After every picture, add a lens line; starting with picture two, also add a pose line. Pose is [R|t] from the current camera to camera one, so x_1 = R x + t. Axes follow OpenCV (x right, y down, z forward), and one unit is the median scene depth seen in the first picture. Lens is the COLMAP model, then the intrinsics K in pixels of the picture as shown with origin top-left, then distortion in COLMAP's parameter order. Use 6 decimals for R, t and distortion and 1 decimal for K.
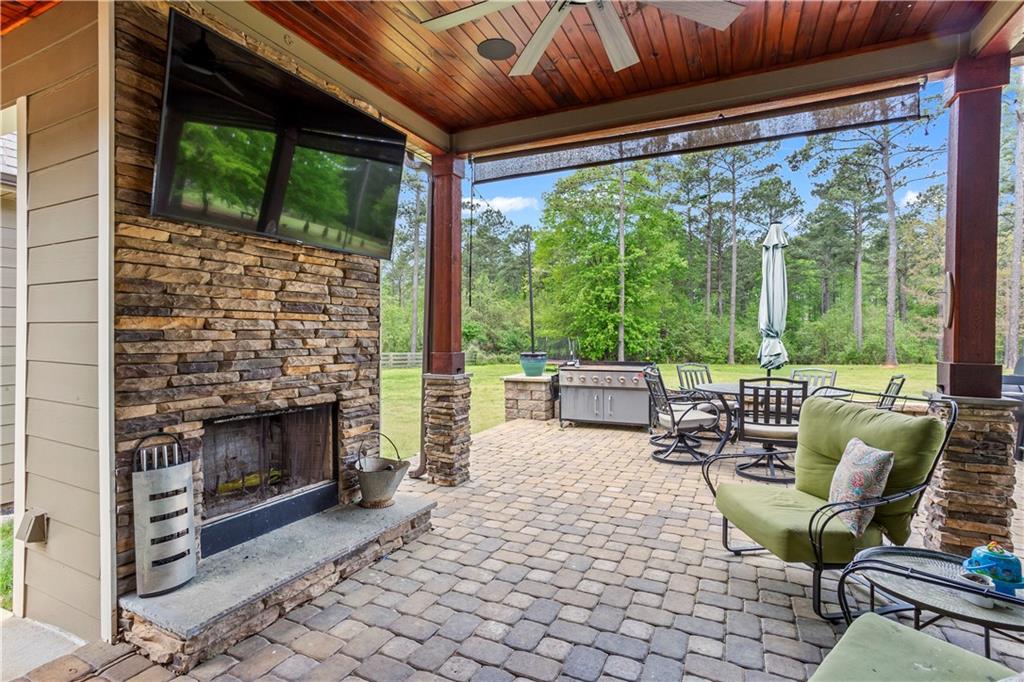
lens RADIAL K [[501.9, 0, 507.1], [0, 501.9, 337.6], [0, 0, 1]] dist [-0.037343, 0.018780]
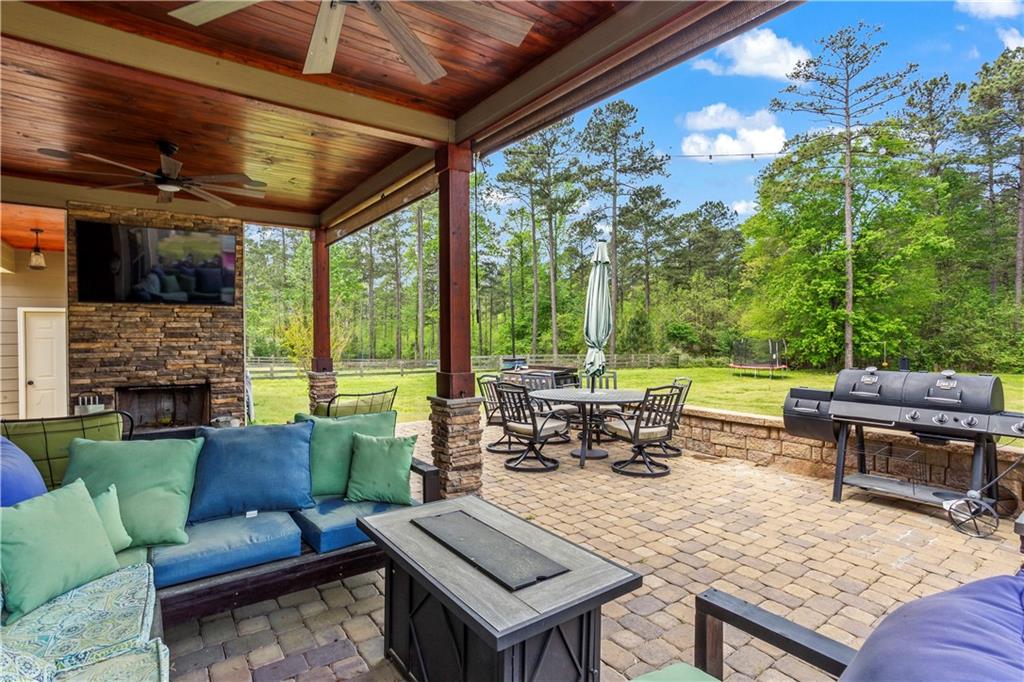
lens RADIAL K [[501.9, 0, 499.3], [0, 501.9, 344.7], [0, 0, 1]] dist [-0.037343, 0.018780]
pose [[0.880971, -0.000063, -0.473171, 1.569777], [0.005640, 0.999930, 0.010367, -0.032929], [0.473137, -0.011802, 0.880910, -0.123198]]
